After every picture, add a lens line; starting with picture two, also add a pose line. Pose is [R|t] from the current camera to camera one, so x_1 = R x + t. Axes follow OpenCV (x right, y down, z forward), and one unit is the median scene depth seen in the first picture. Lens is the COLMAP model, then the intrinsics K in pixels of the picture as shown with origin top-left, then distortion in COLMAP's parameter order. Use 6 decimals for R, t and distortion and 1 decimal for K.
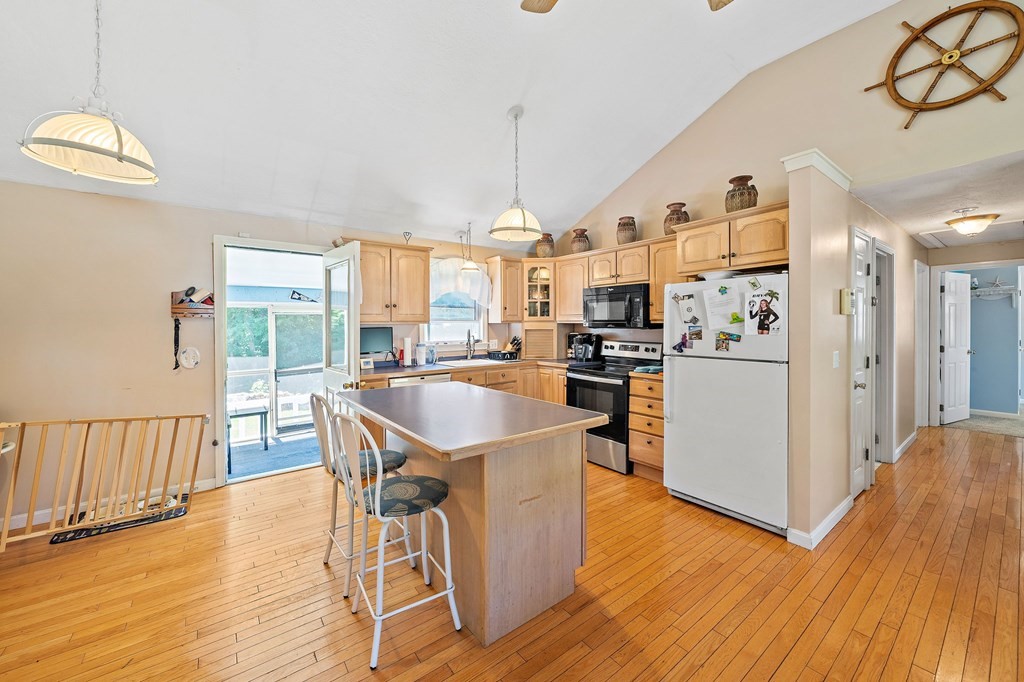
lens RADIAL K [[395.4, 0, 514.4], [0, 395.4, 332.2], [0, 0, 1]] dist [-0.001183, -0.000458]
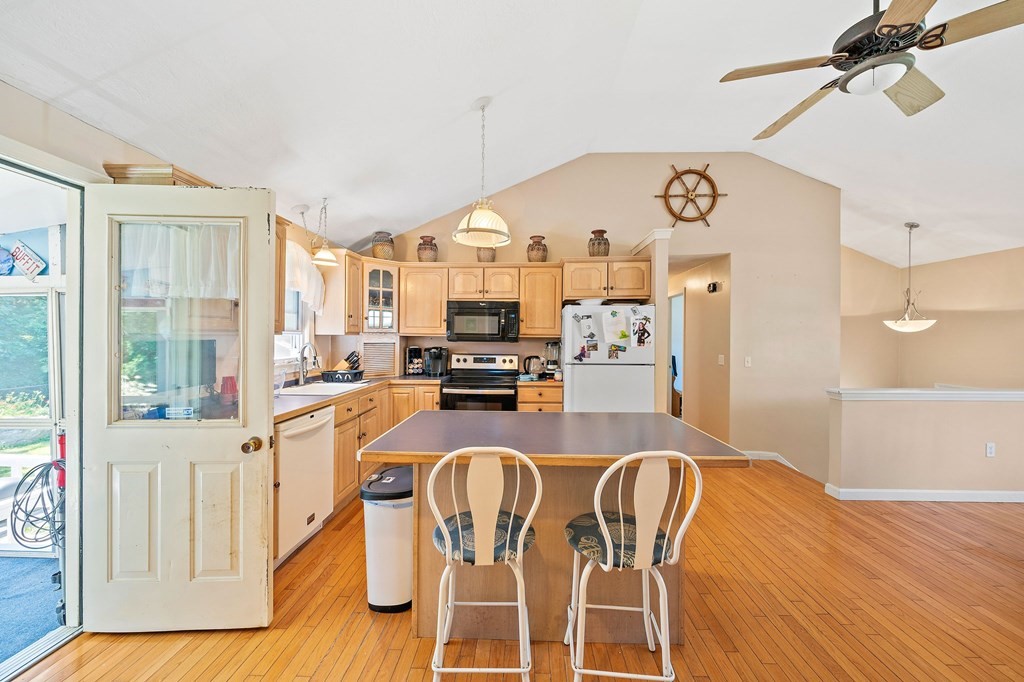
lens RADIAL K [[395.4, 0, 518.0], [0, 395.4, 340.4], [0, 0, 1]] dist [-0.001183, -0.000458]
pose [[0.632370, 0.001630, 0.774665, -0.672313], [0.006065, 0.999957, -0.007055, -0.006979], [-0.774643, 0.009160, 0.632333, 0.371494]]
